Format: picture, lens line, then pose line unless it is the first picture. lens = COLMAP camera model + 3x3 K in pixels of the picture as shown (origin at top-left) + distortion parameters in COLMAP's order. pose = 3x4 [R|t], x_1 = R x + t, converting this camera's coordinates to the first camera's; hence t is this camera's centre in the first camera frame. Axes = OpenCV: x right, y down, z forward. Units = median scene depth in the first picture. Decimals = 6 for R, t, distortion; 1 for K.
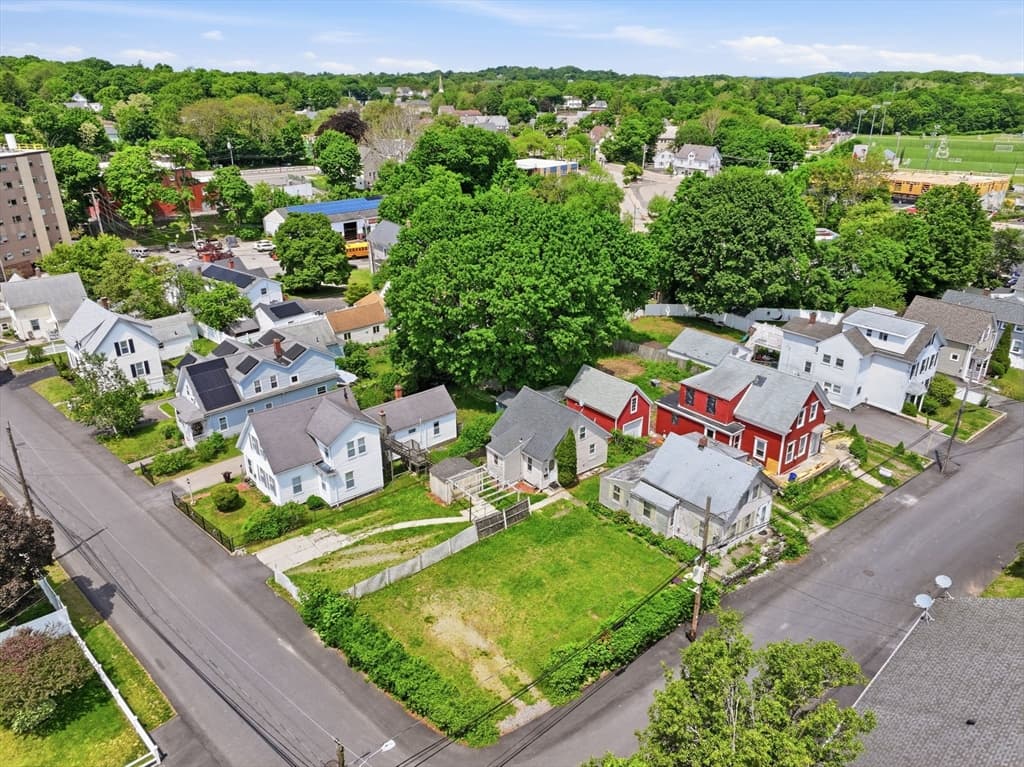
lens RADIAL K [[720.0, 0, 513.4], [0, 720.0, 382.9], [0, 0, 1]] dist [0.007290, 0.003179]
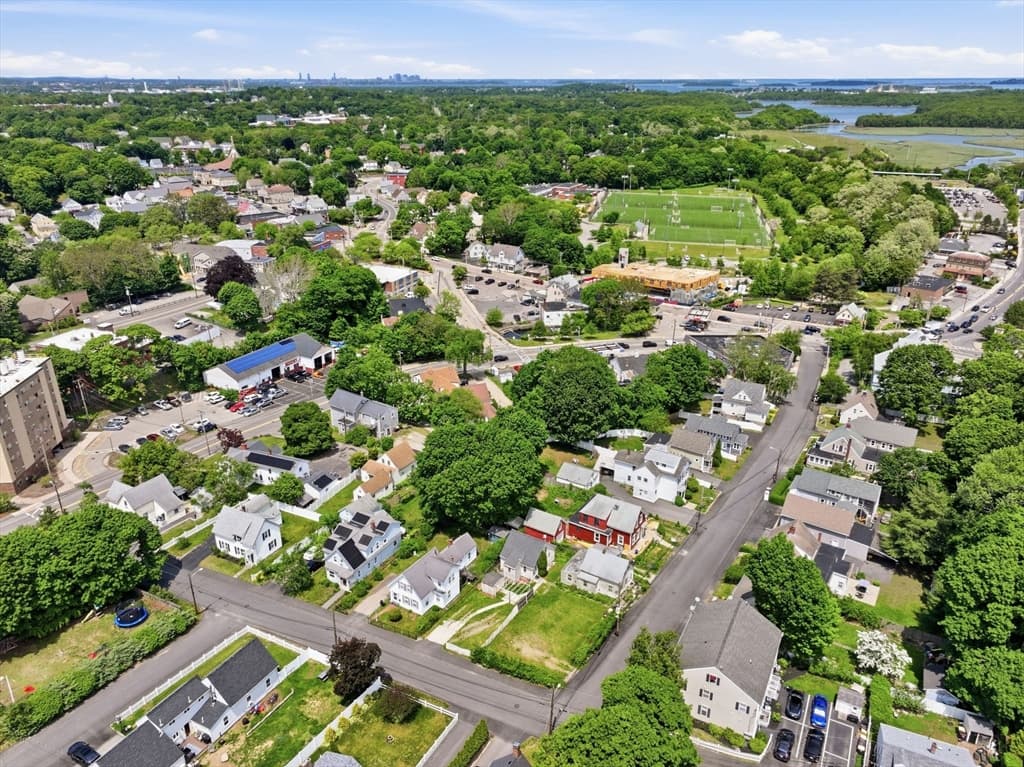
lens RADIAL K [[730.4, 0, 514.2], [0, 730.4, 382.2], [0, 0, 1]] dist [-0.001327, 0.017573]
pose [[0.952449, -0.115041, 0.282145, -0.452897], [0.117000, 0.993082, 0.009956, -0.377282], [-0.281339, 0.023528, 0.959320, -0.880275]]
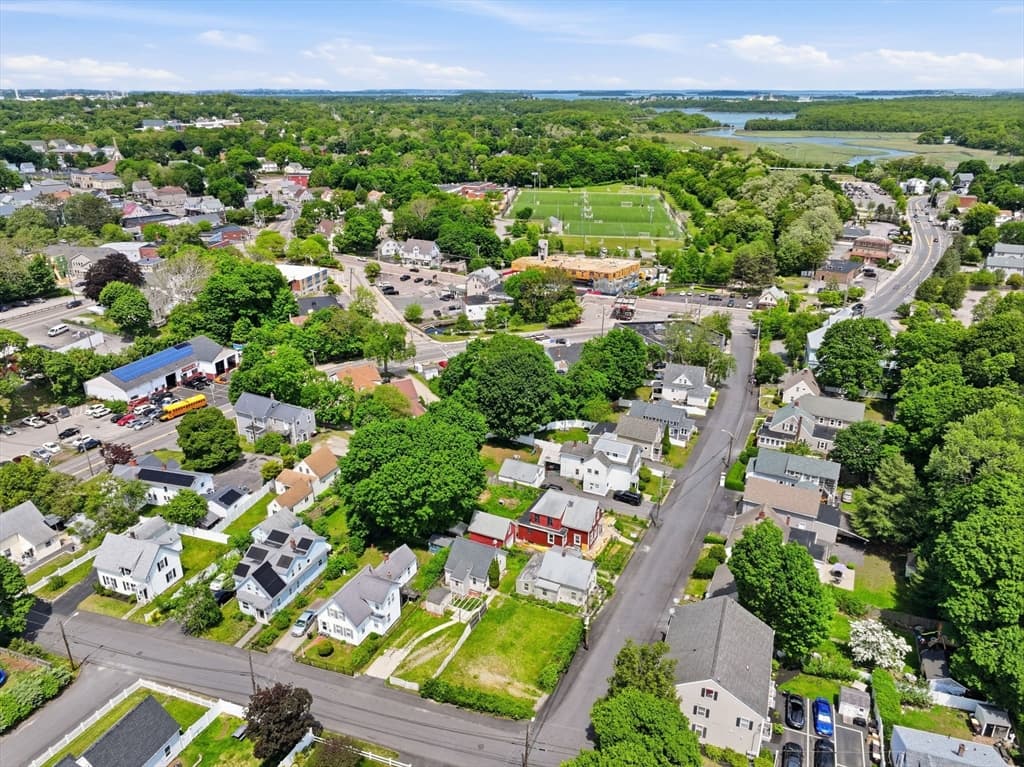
lens RADIAL K [[723.8, 0, 513.6], [0, 723.8, 381.8], [0, 0, 1]] dist [-0.003580, 0.020622]
pose [[0.905765, -0.155602, 0.394180, -0.443863], [0.162123, 0.986625, 0.016935, -0.335522], [-0.391544, 0.048566, 0.918877, -0.639241]]
